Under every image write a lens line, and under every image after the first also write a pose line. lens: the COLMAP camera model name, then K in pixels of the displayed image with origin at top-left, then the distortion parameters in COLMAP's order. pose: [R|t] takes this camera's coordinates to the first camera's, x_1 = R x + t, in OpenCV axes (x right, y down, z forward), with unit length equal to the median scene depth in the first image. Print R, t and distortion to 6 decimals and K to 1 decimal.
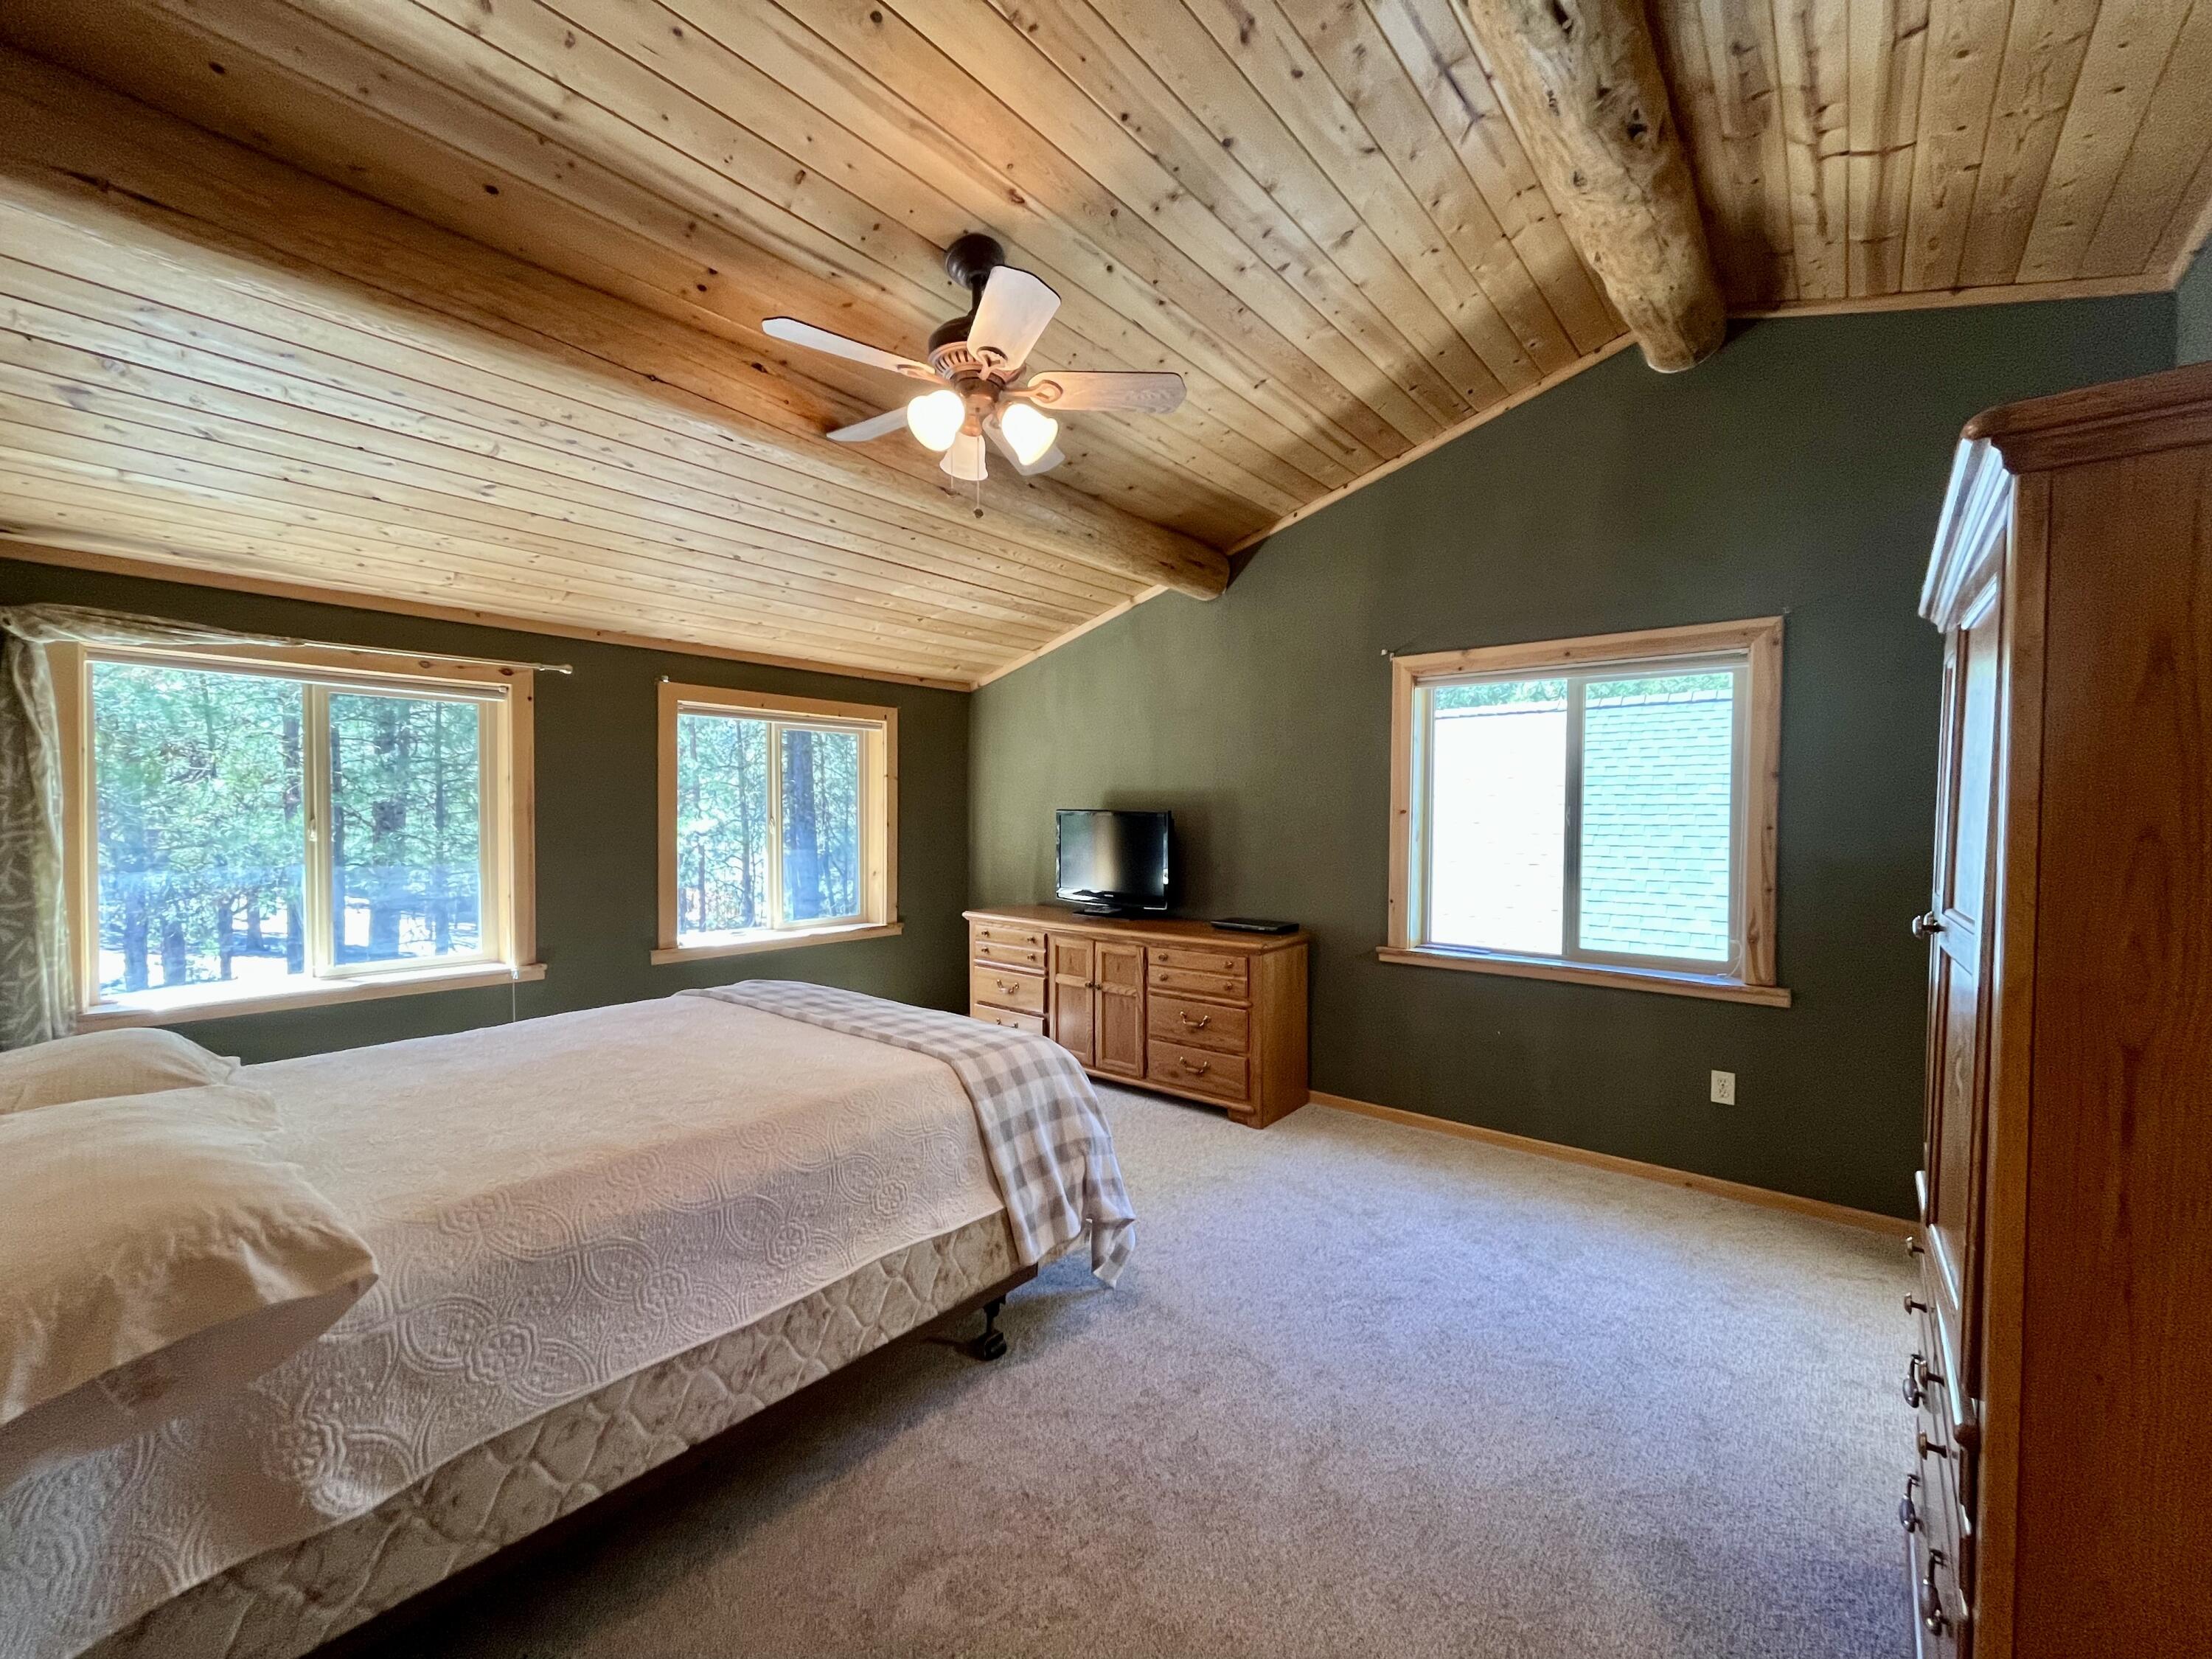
lens RADIAL K [[906.7, 0, 1091.9], [0, 906.7, 831.1], [0, 0, 1]] dist [-0.003347, 0.001359]
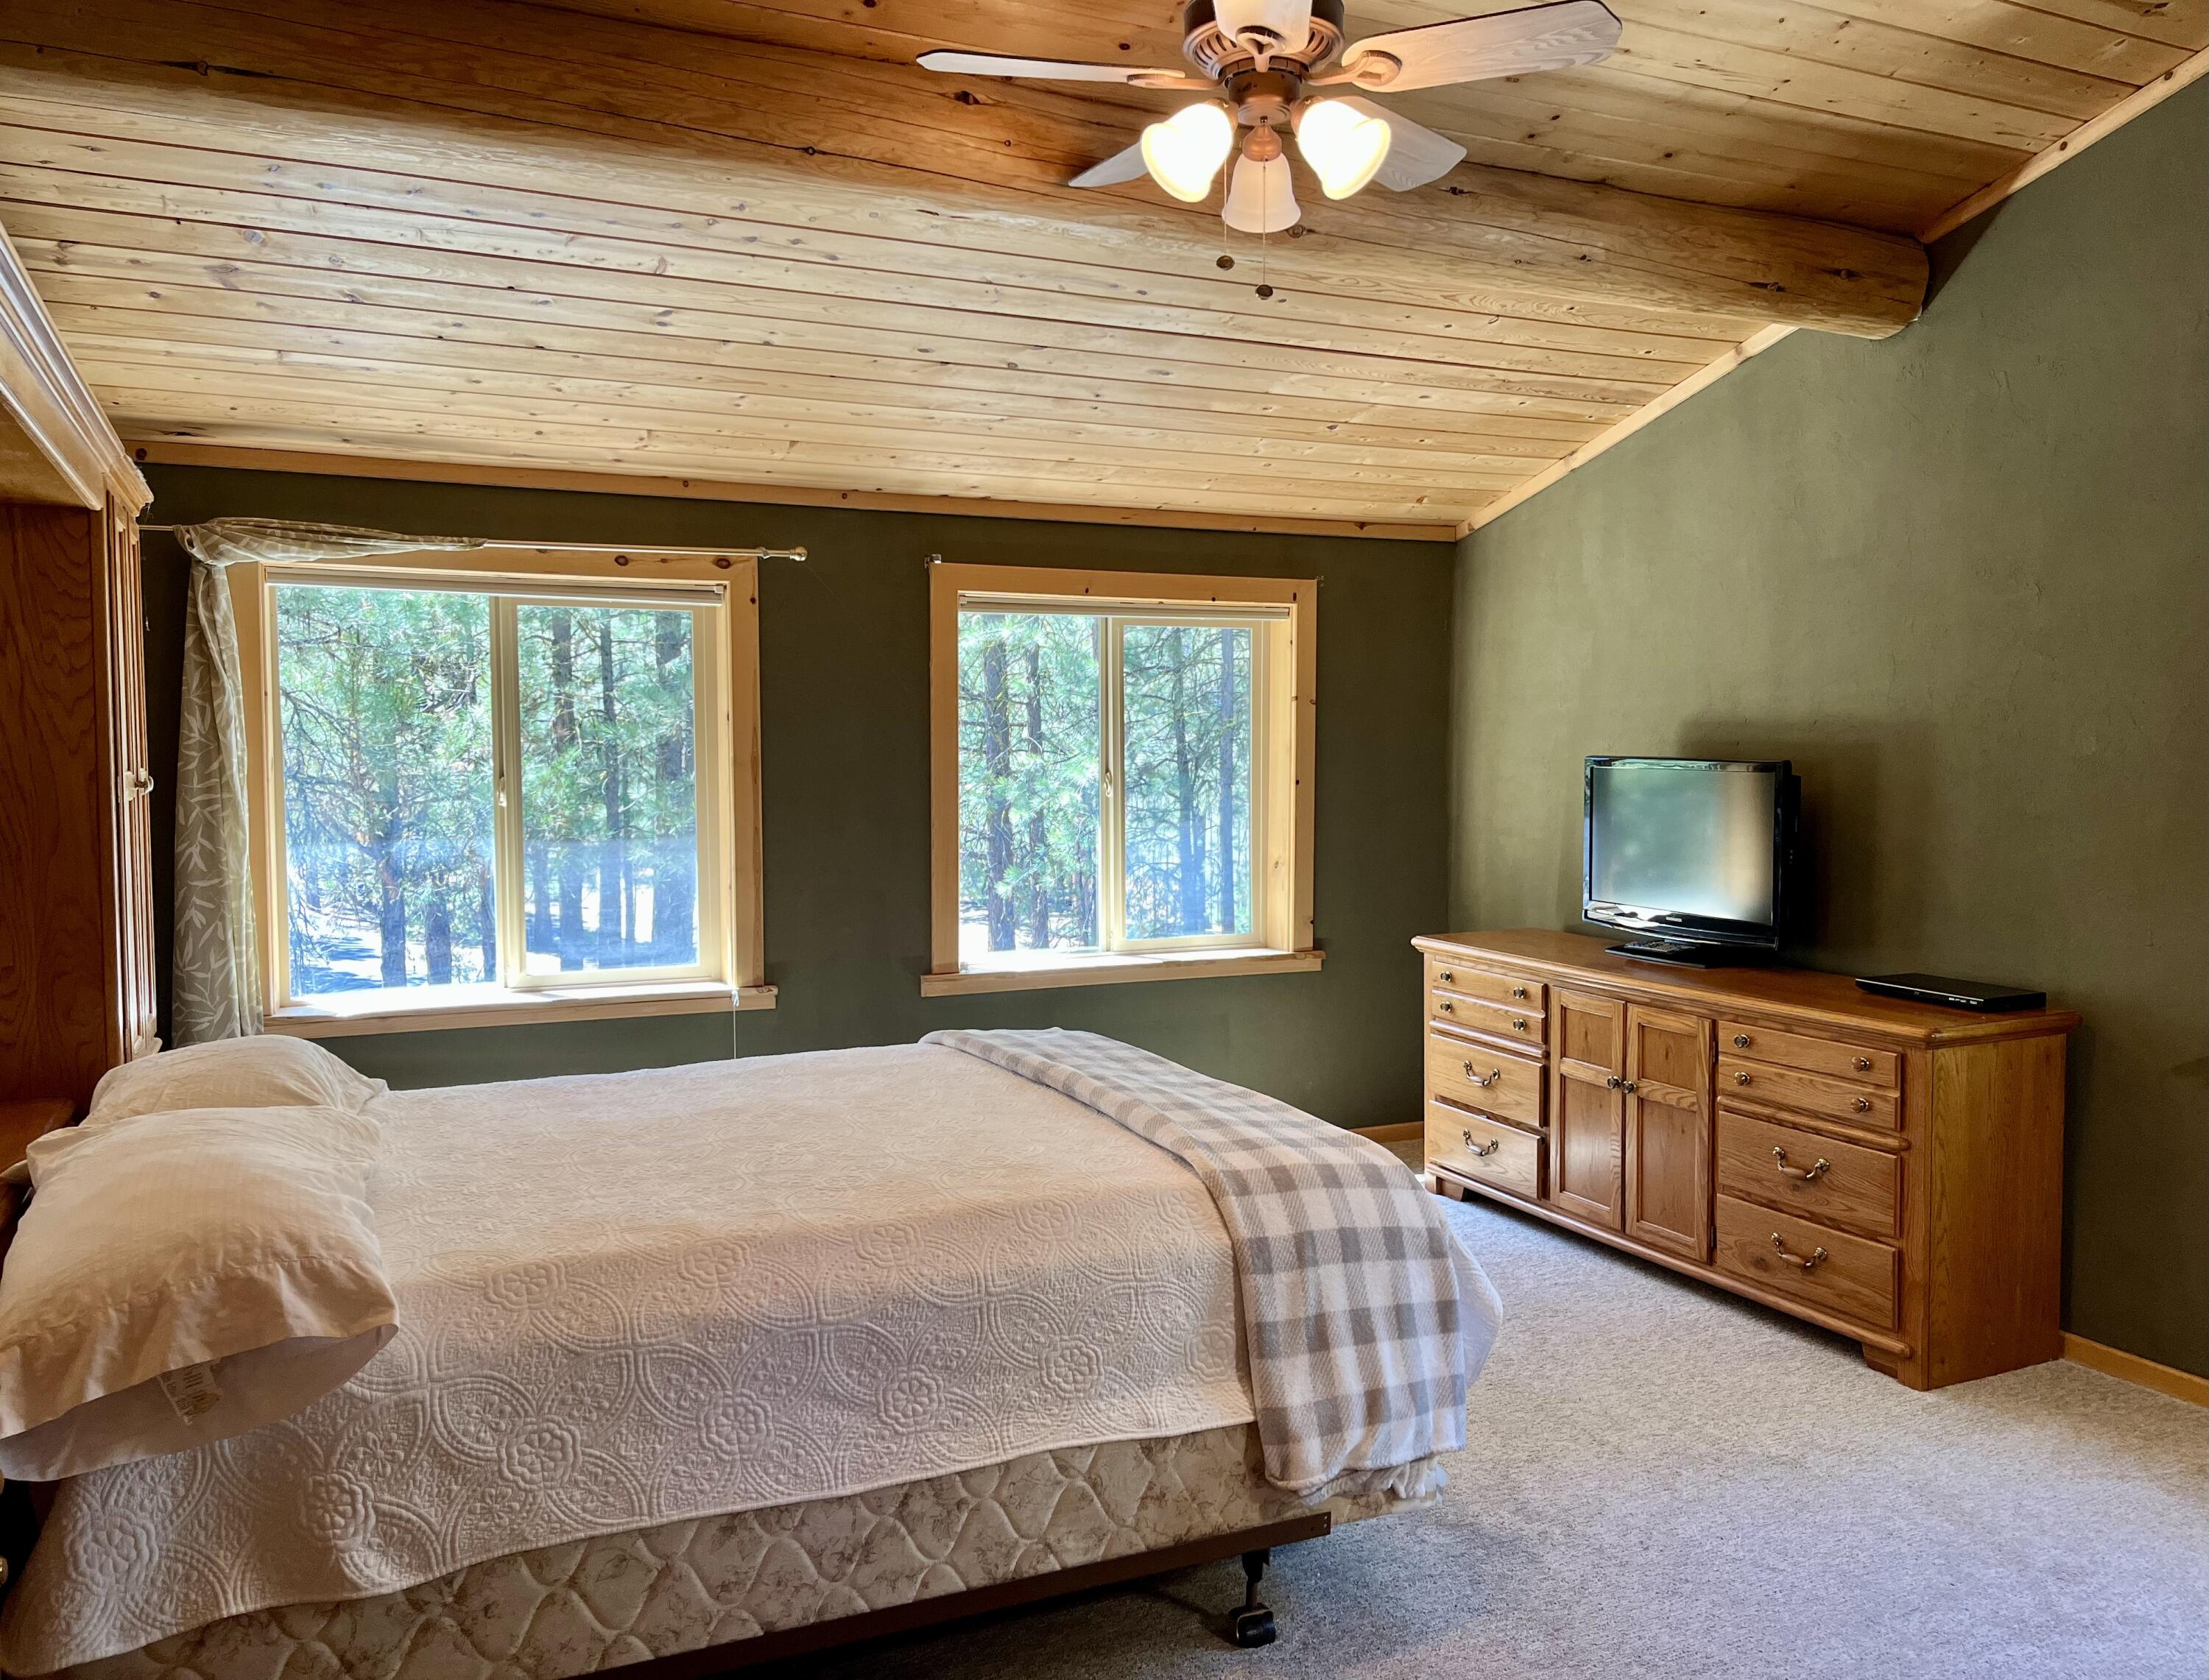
lens RADIAL K [[1715.2, 0, 1096.1], [0, 1715.2, 845.9], [0, 0, 1]] dist [0.067815, -0.078557]
pose [[0.903385, 0.021721, -0.428280, 0.248268], [-0.003442, 0.999051, 0.043408, -0.025301], [0.428817, -0.037740, 0.902603, -0.100766]]
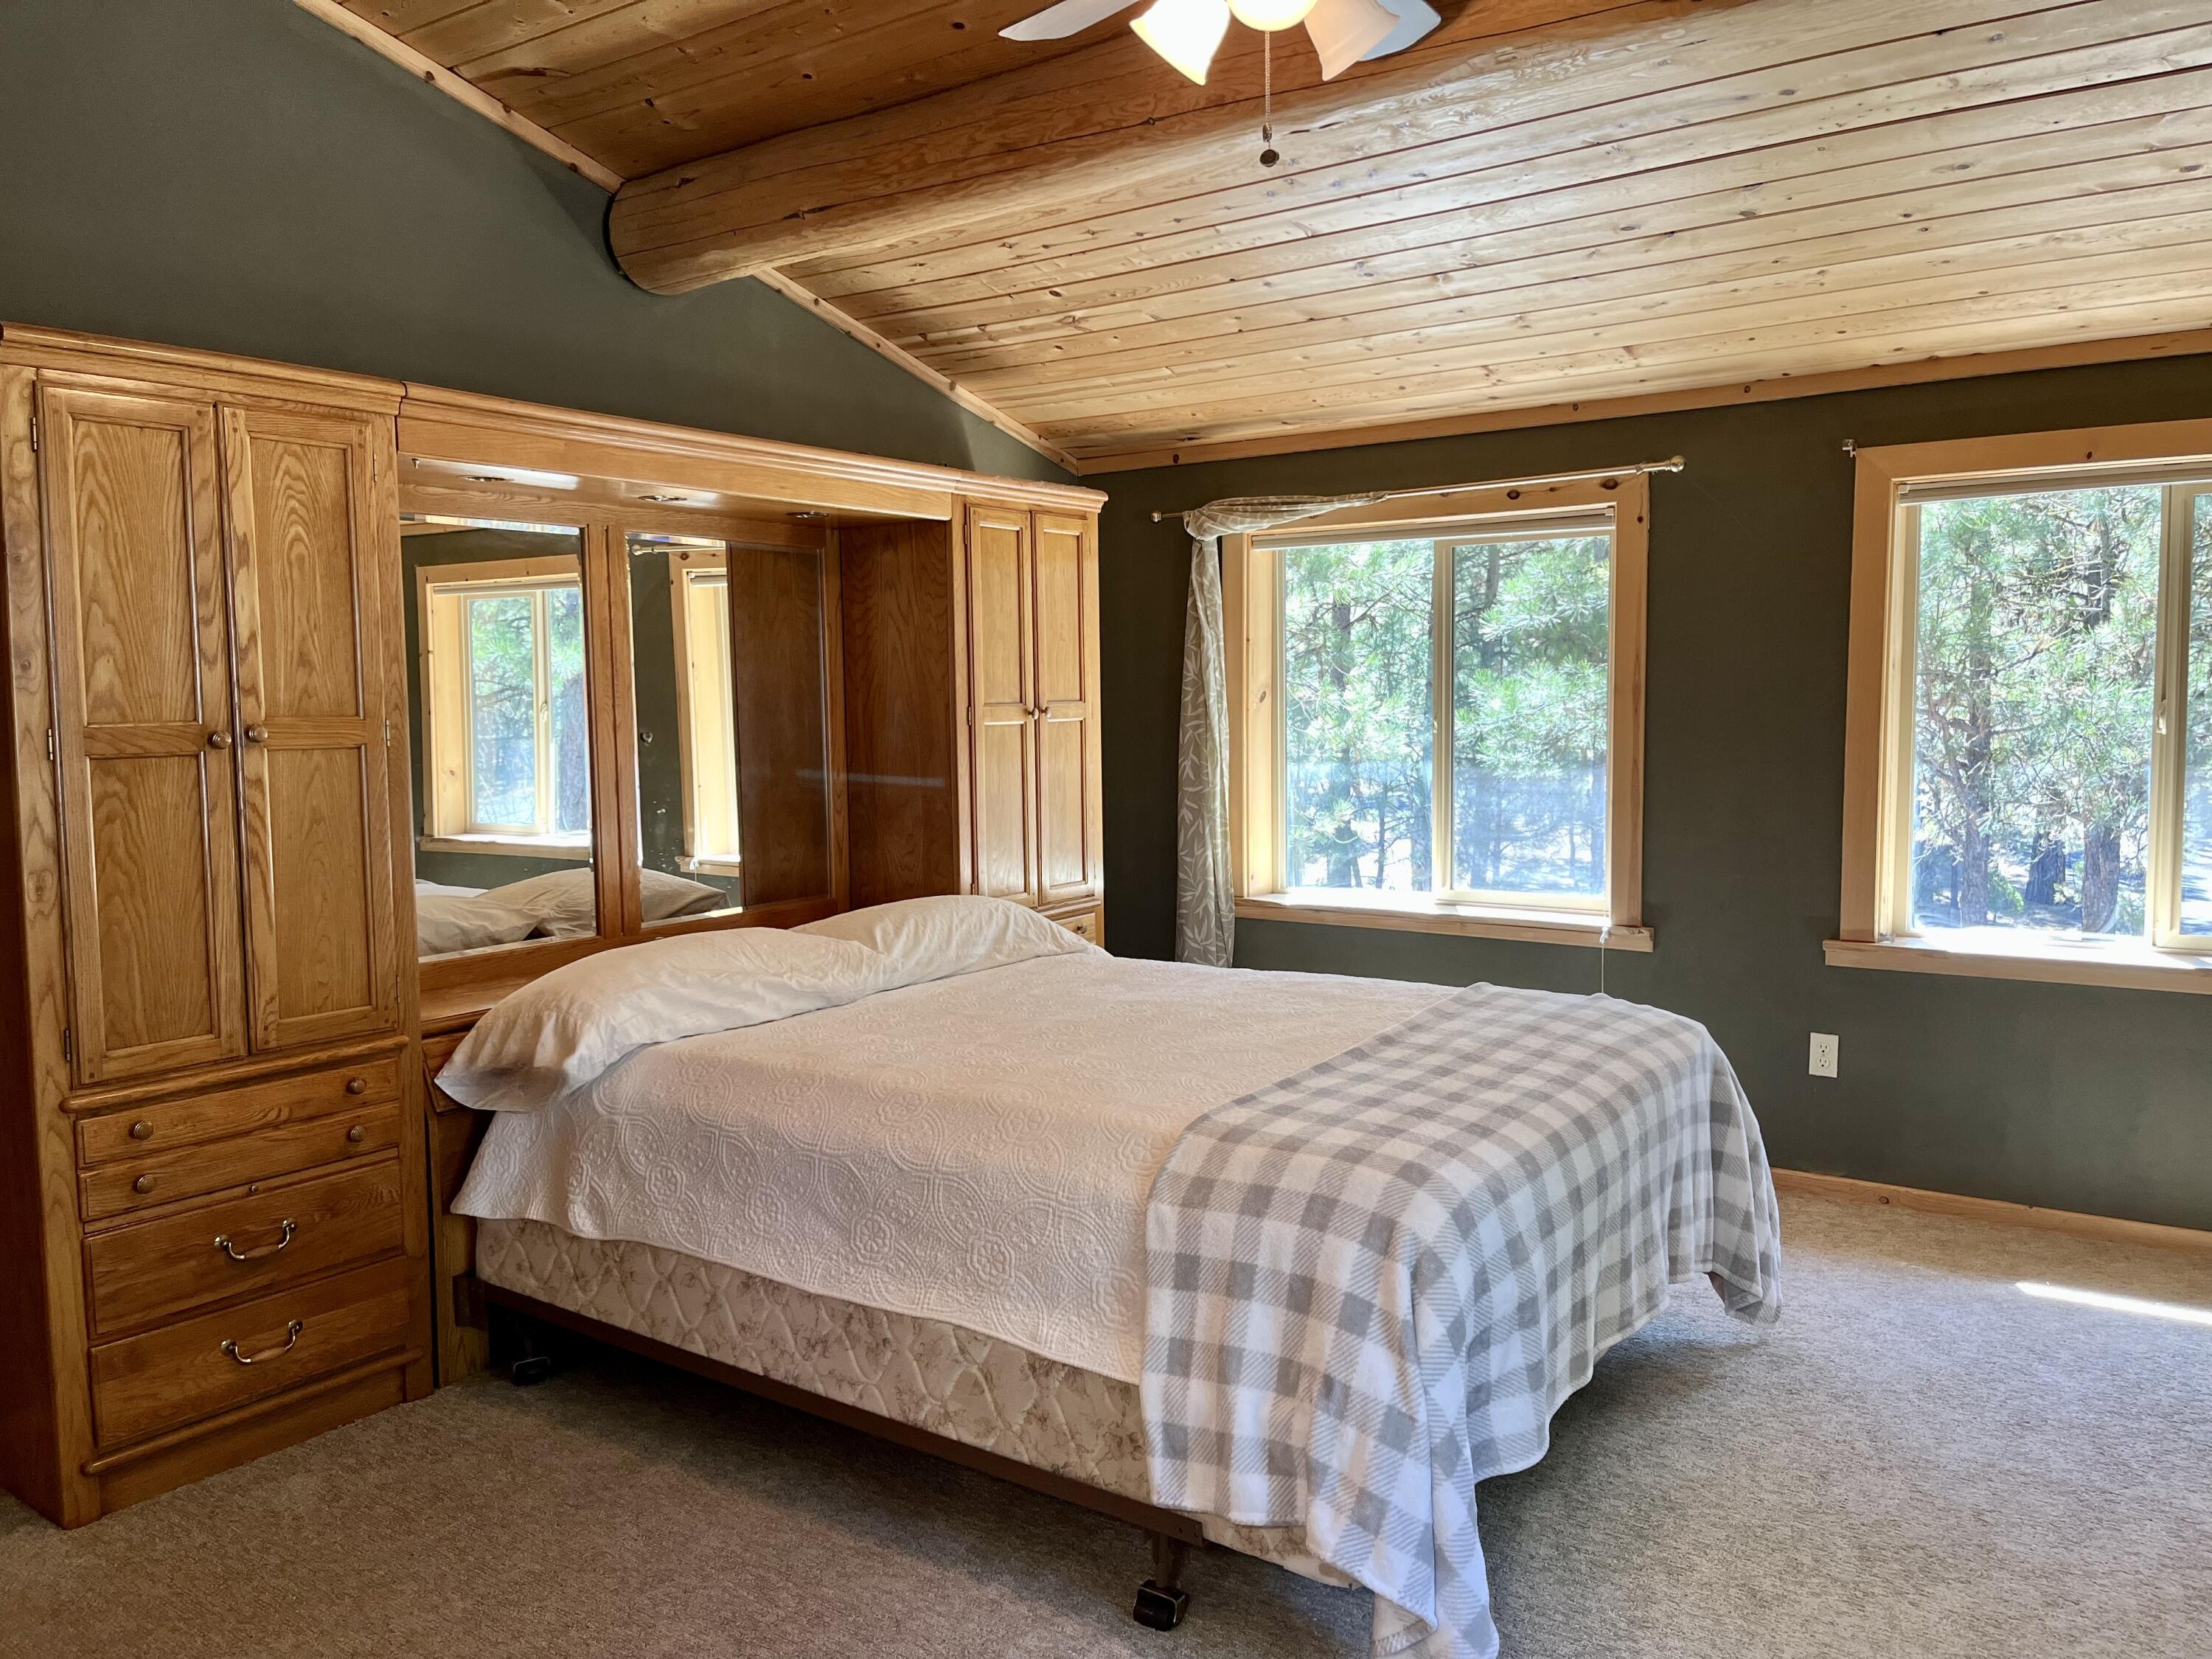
lens RADIAL K [[1657.8, 0, 1083.8], [0, 1657.8, 833.0], [0, 0, 1]] dist [0.062838, -0.068421]
pose [[0.071411, 0.082723, -0.994011, 0.789028], [-0.001106, 0.996561, 0.082856, -0.029801], [0.997446, -0.004817, 0.071257, 0.729091]]
